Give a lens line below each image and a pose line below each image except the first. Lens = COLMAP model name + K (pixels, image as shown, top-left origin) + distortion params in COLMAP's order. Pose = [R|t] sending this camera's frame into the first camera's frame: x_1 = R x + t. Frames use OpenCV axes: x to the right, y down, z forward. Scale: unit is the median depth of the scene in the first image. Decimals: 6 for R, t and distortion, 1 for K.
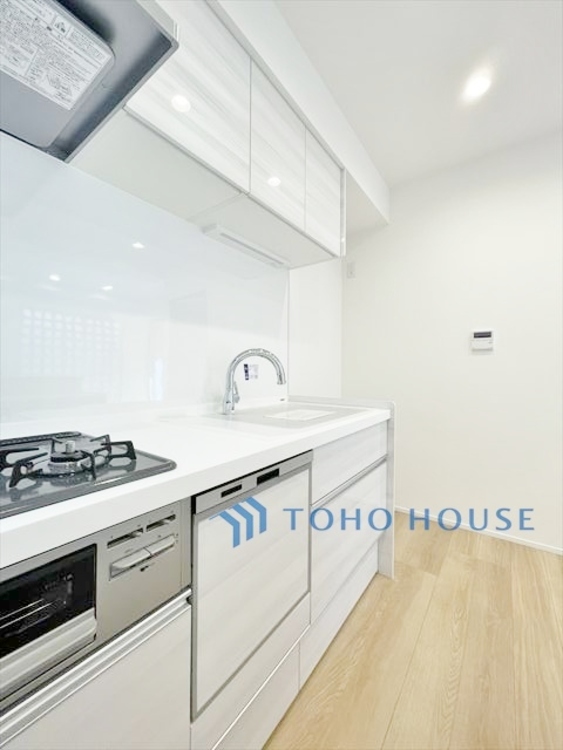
lens RADIAL K [[303.4, 0, 280.6], [0, 303.4, 372.5], [0, 0, 1]] dist [-0.009397, 0.001438]
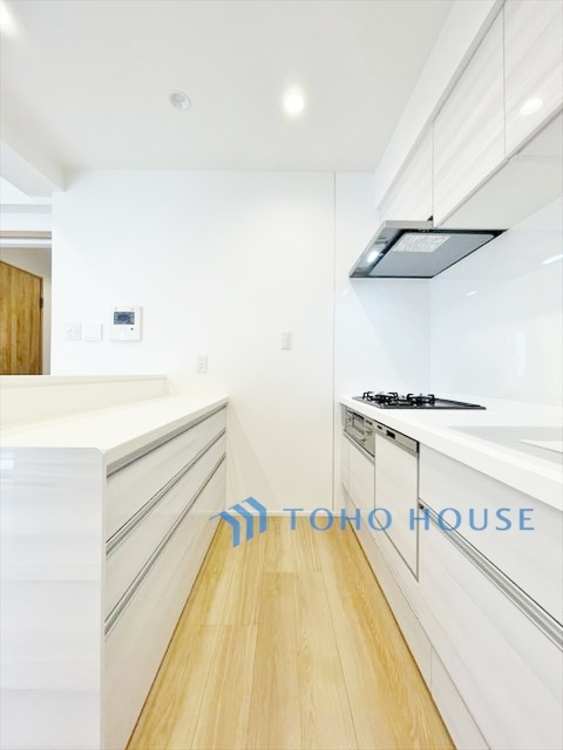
lens RADIAL K [[303.4, 0, 283.0], [0, 303.4, 372.7], [0, 0, 1]] dist [-0.009397, 0.001438]
pose [[-0.794613, -0.011917, -0.606999, 0.946602], [-0.013282, 0.999909, -0.002245, 0.029457], [0.606971, 0.006278, -0.794699, 1.338442]]
